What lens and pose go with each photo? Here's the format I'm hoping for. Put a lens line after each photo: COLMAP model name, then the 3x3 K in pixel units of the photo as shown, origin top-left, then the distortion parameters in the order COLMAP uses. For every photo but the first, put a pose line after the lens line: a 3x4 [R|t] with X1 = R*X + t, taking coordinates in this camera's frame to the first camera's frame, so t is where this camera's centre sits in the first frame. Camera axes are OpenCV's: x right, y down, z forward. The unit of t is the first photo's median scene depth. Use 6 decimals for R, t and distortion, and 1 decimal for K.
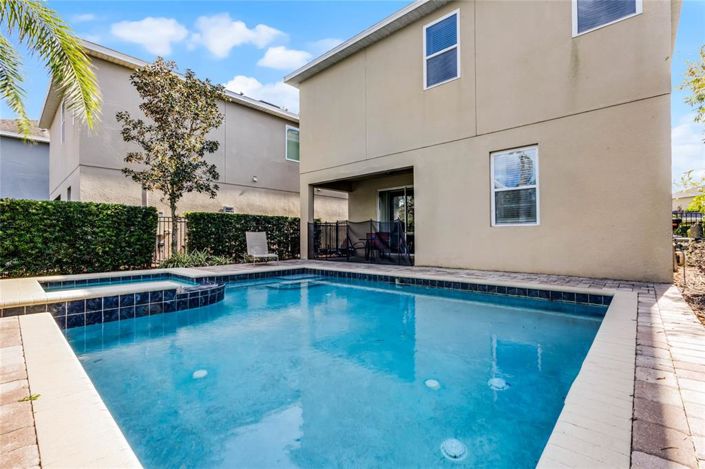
lens RADIAL K [[317.0, 0, 342.0], [0, 317.0, 233.3], [0, 0, 1]] dist [0.013964, 0.000328]
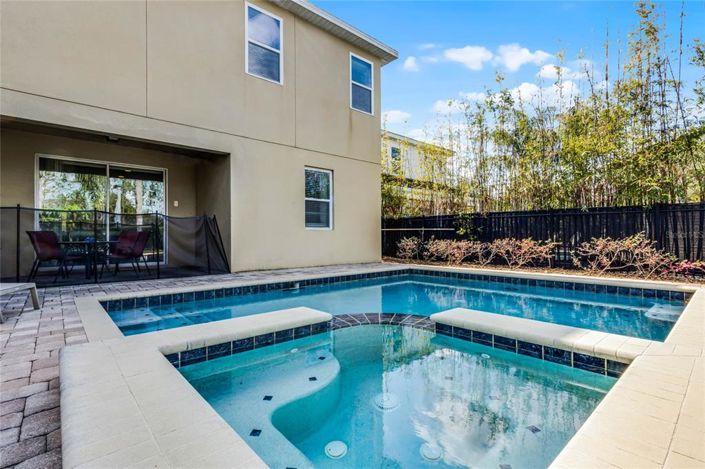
lens RADIAL K [[345.8, 0, 352.5], [0, 345.8, 234.5], [0, 0, 1]] dist [-0.001345, -0.000241]
pose [[0.083557, 0.015379, 0.996384, -0.776723], [-0.006364, 0.999869, -0.014899, 0.014992], [-0.996483, -0.005096, 0.083643, 0.718545]]
